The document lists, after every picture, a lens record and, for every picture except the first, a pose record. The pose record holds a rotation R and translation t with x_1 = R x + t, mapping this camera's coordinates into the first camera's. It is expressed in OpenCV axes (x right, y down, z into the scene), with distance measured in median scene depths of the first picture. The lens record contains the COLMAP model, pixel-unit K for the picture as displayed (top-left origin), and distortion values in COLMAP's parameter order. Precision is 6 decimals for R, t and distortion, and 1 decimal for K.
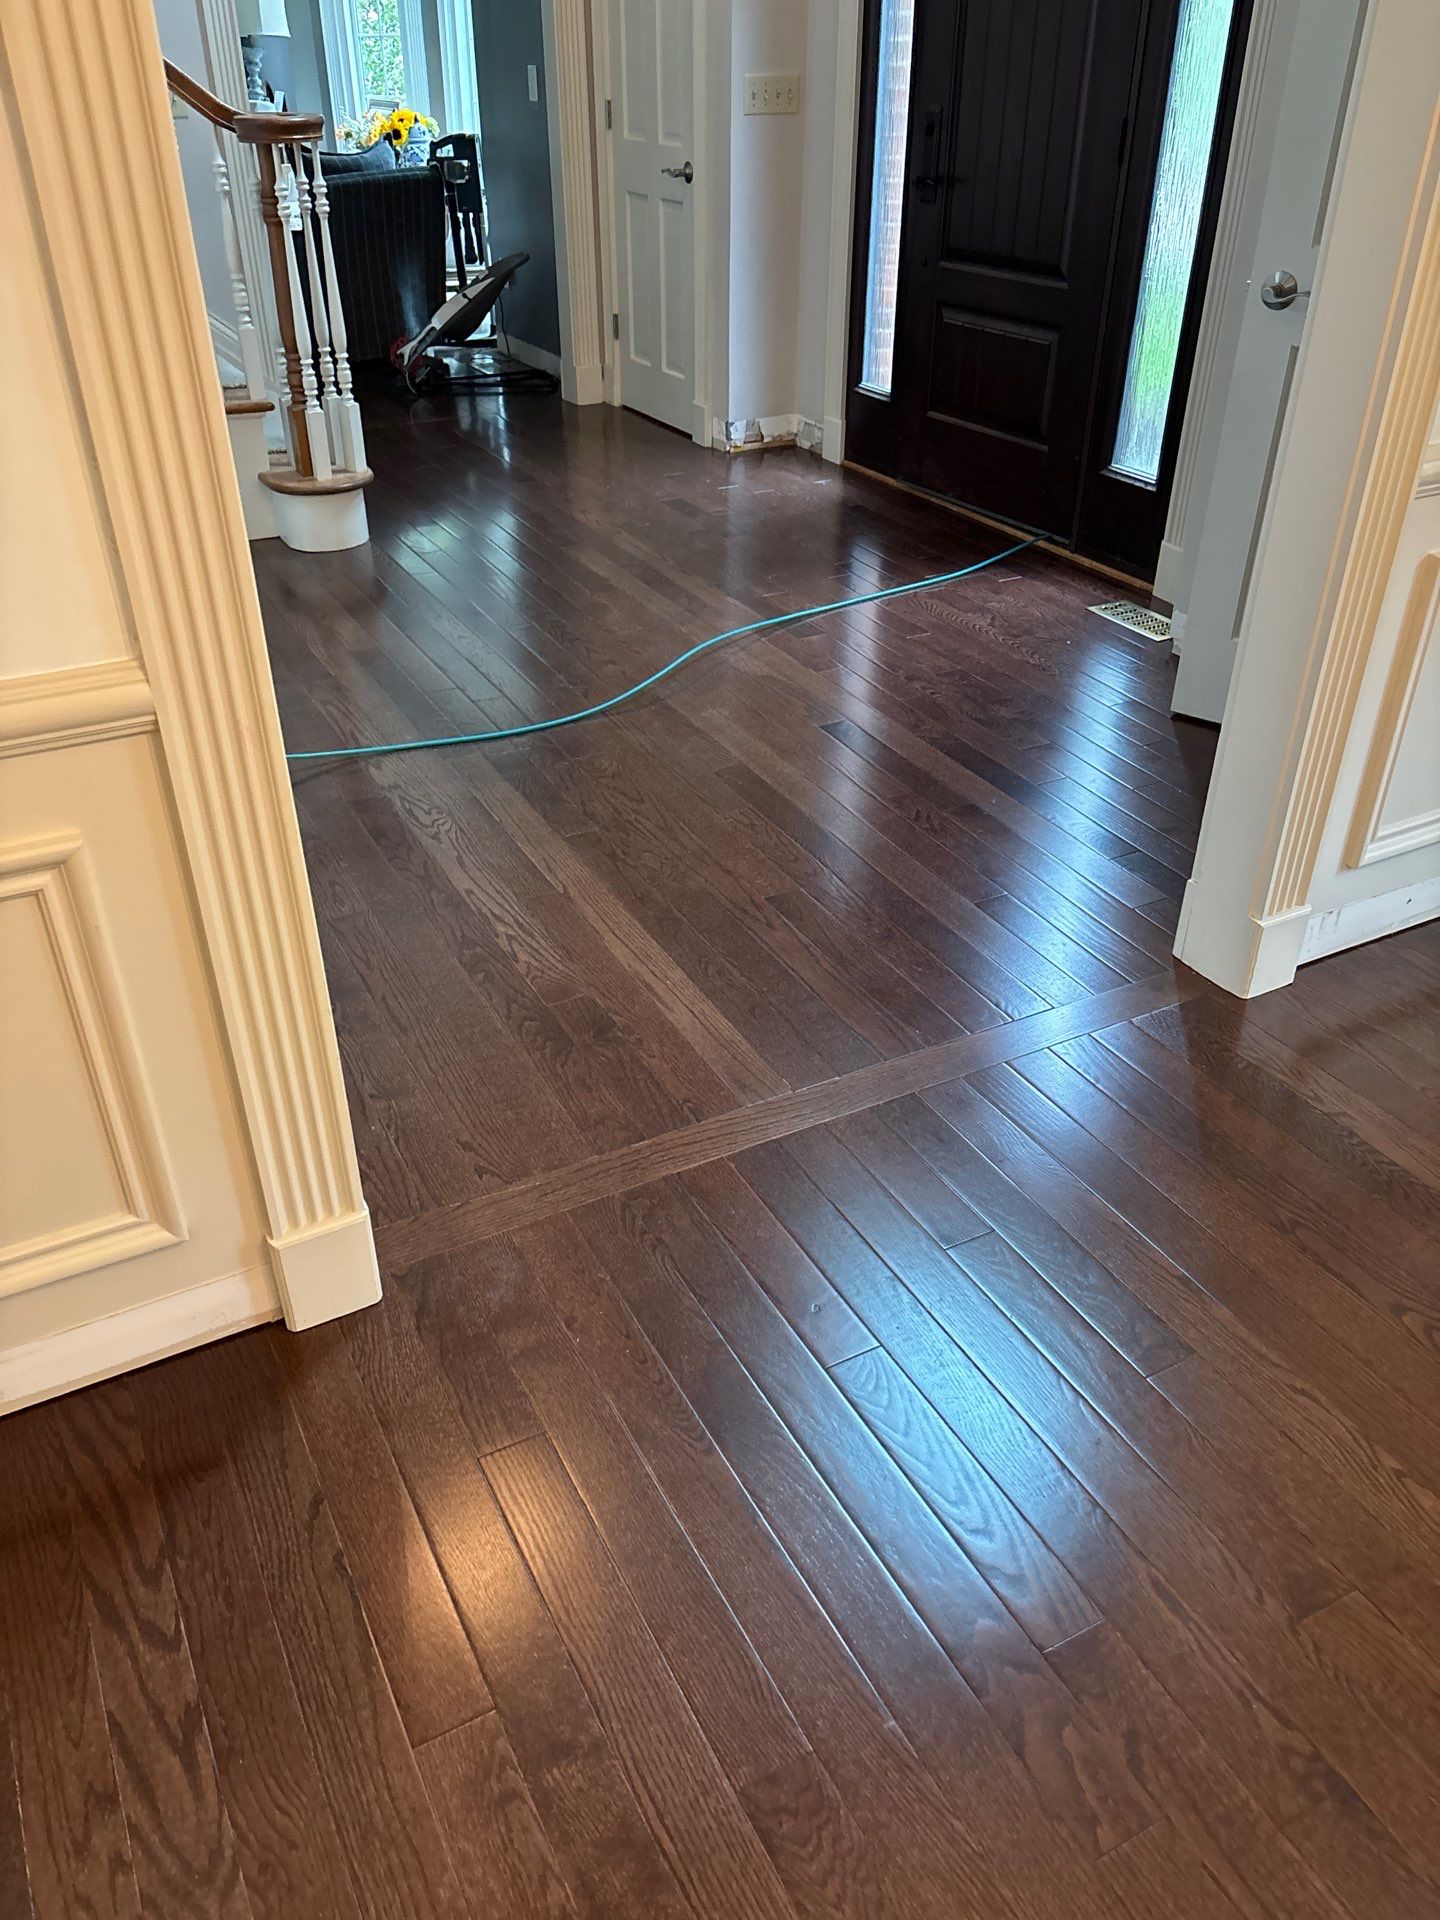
lens RADIAL K [[1456.4, 0, 704.1], [0, 1456.4, 963.1], [0, 0, 1]] dist [0.067107, -0.080280]
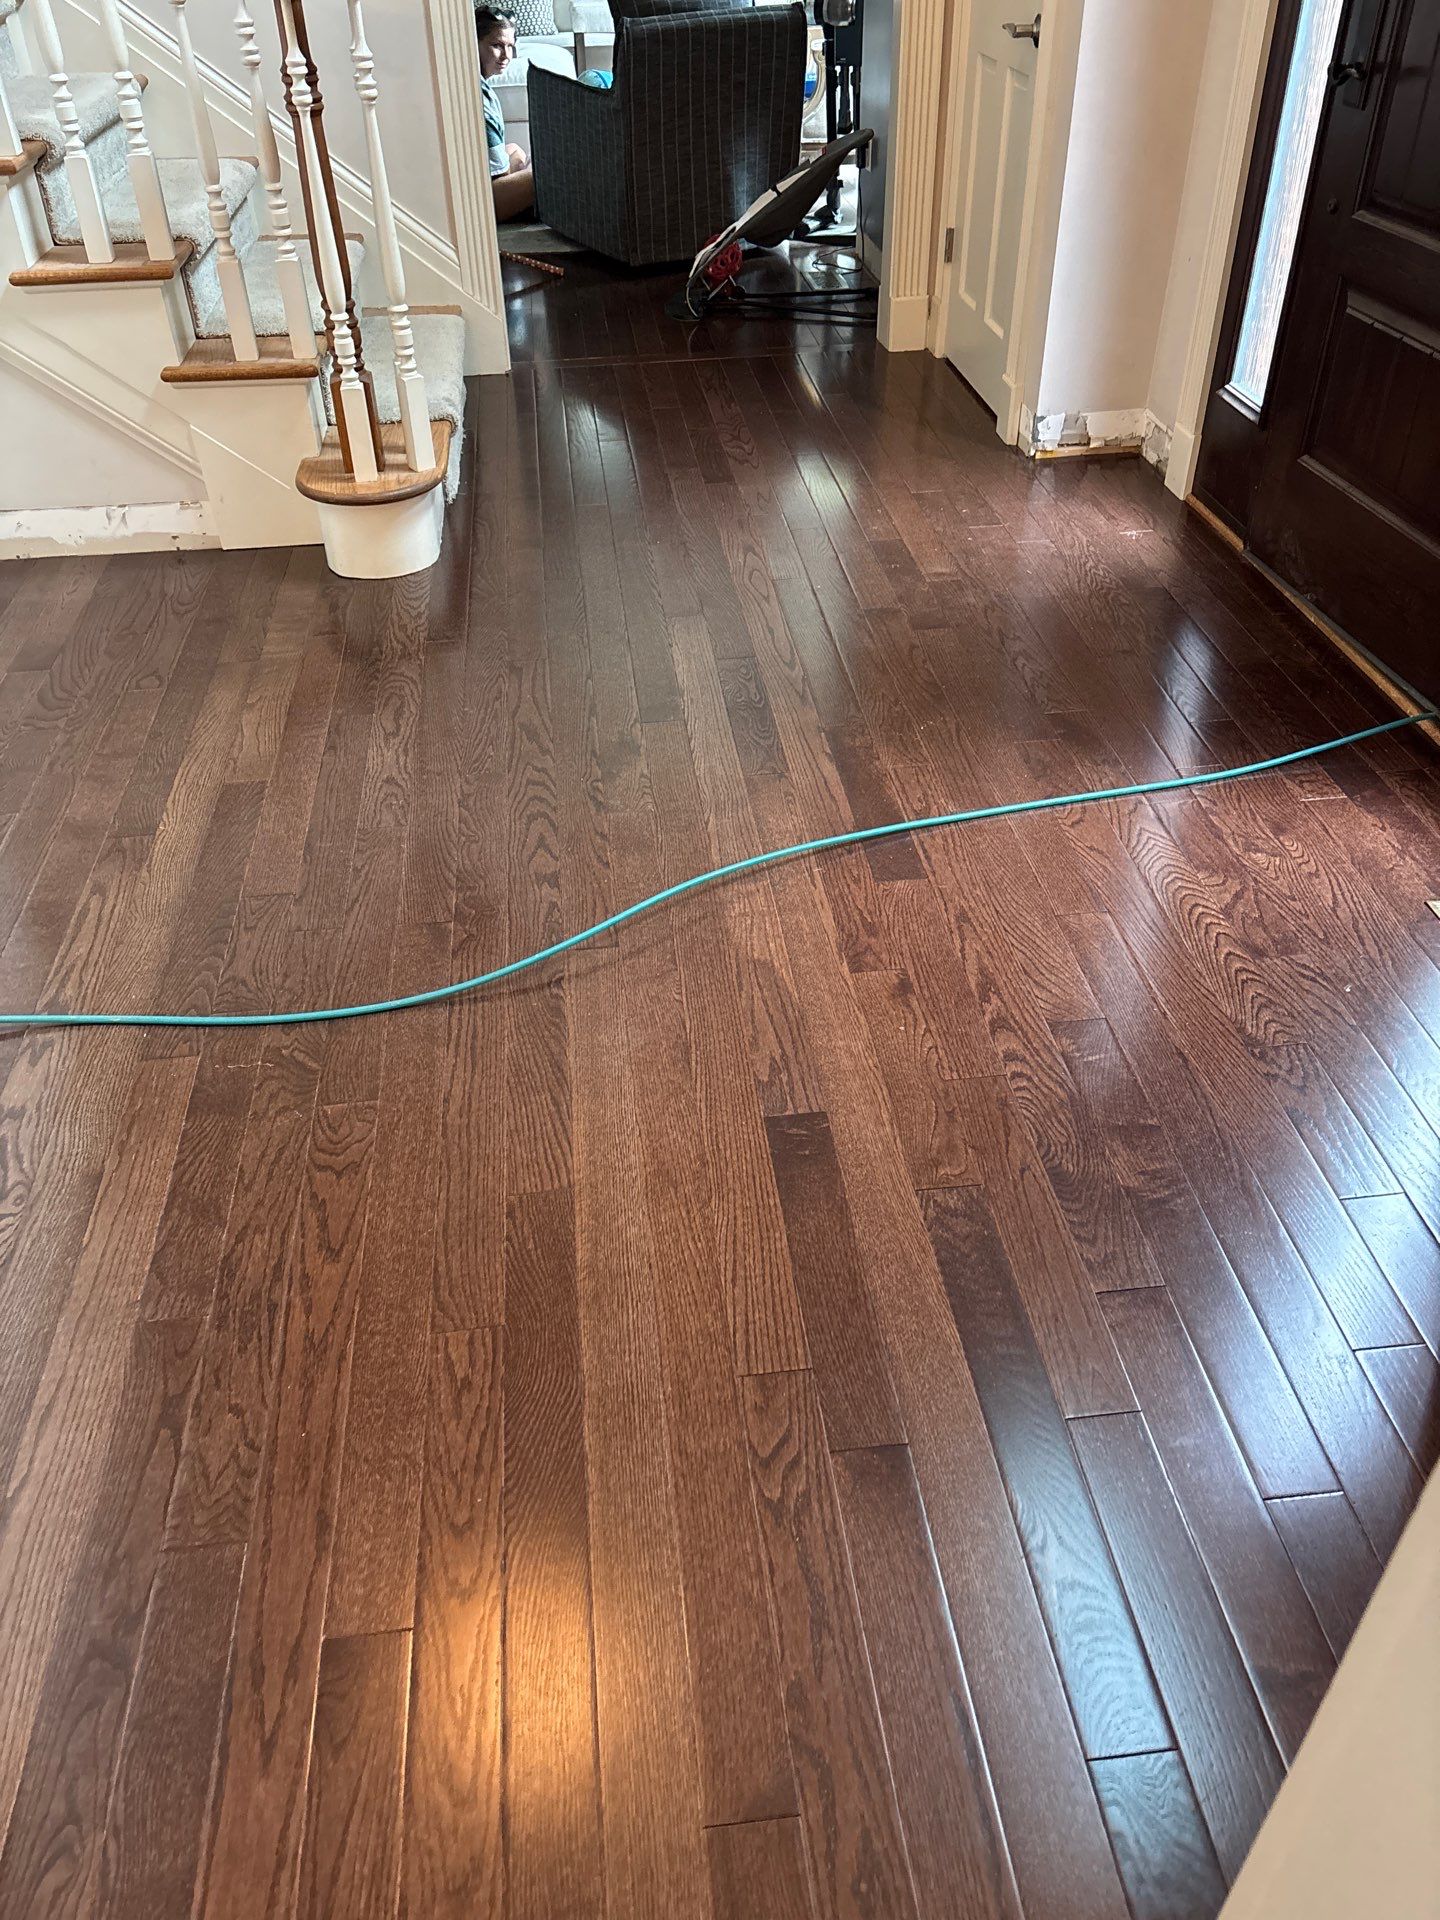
lens RADIAL K [[1456.4, 0, 724.0], [0, 1456.4, 970.1], [0, 0, 1]] dist [0.067107, -0.080280]
pose [[0.934375, 0.206855, -0.290093, 0.249612], [-0.177906, 0.976312, 0.123147, -0.331166], [0.308695, -0.063456, 0.949042, 0.550596]]
